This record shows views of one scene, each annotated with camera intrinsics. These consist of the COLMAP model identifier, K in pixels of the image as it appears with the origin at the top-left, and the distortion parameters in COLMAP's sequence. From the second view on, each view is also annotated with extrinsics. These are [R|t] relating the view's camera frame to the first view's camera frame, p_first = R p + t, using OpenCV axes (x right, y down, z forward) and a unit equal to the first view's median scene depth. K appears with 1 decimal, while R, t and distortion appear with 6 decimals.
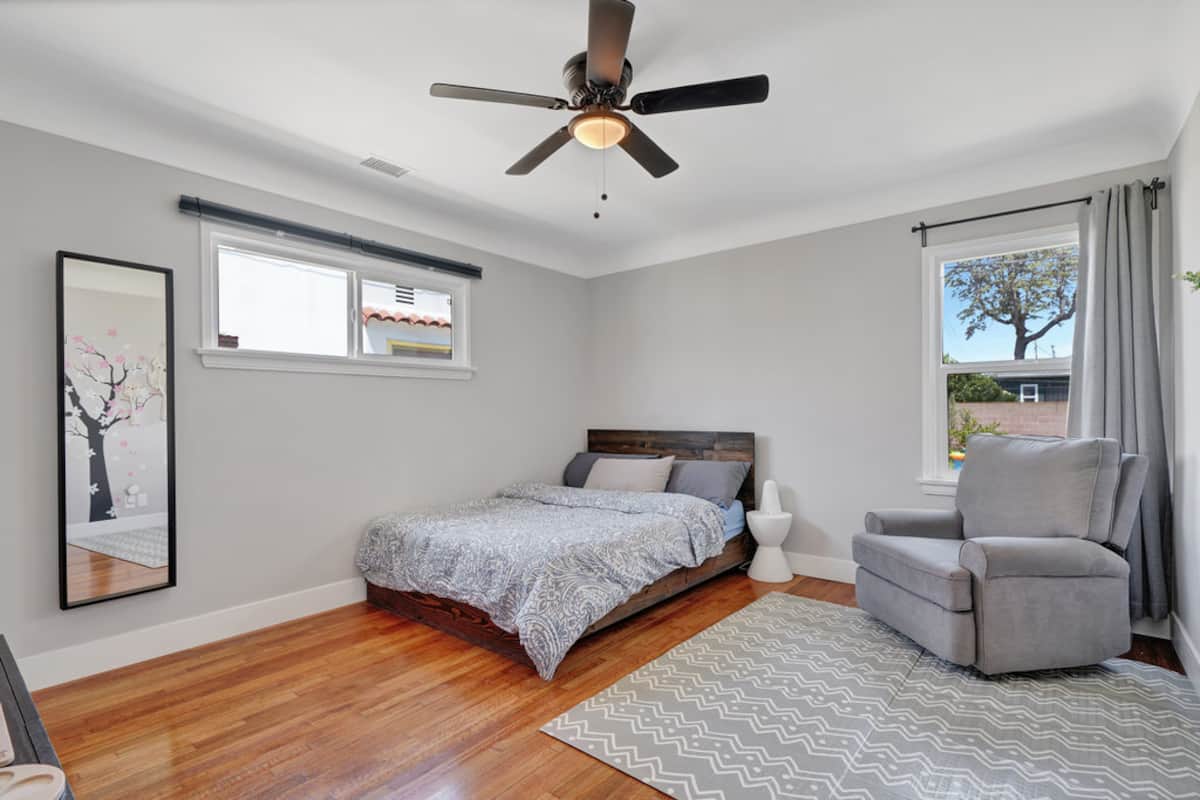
lens RADIAL K [[575.4, 0, 600.0], [0, 575.4, 400.0], [0, 0, 1]] dist [-0.000011, 0.000096]
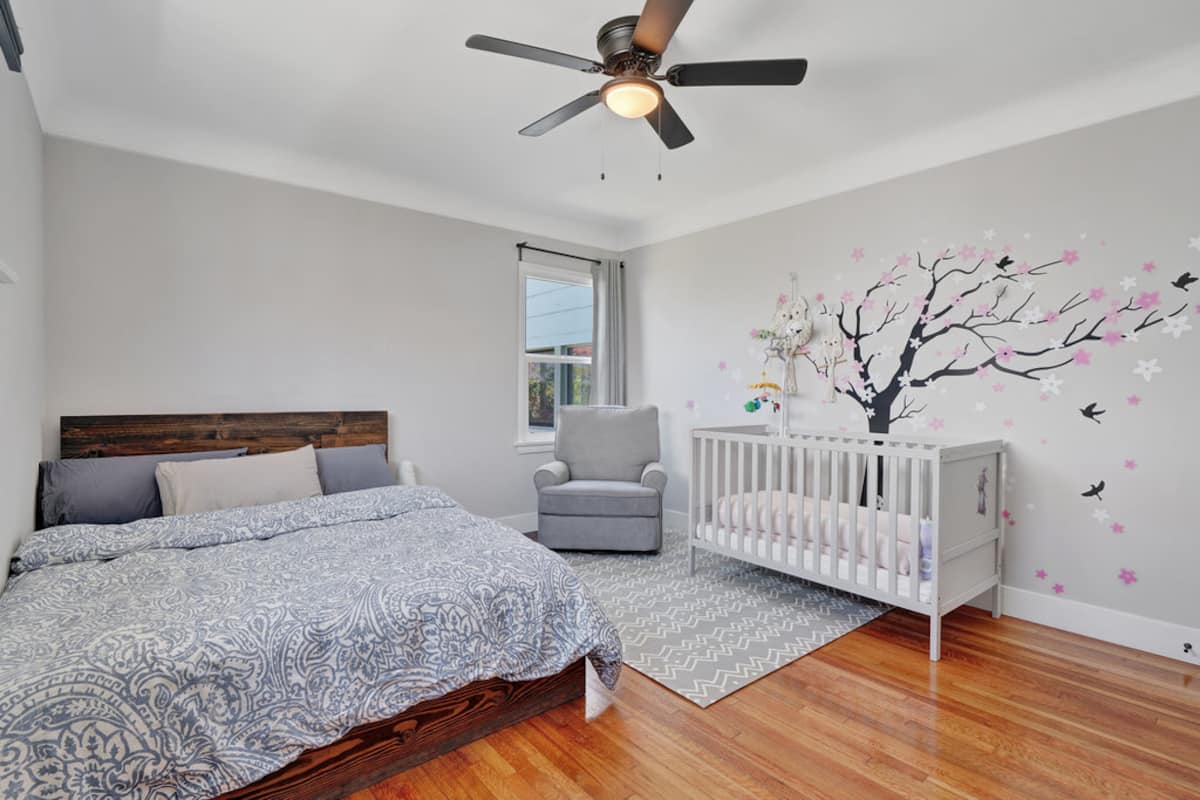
lens RADIAL K [[562.2, 0, 599.3], [0, 562.2, 395.1], [0, 0, 1]] dist [-0.000338, 0.000514]
pose [[0.197879, 0.001993, 0.980224, -0.798329], [-0.026585, 0.999641, 0.003334, 0.028797], [-0.979866, -0.026719, 0.197861, 0.734688]]
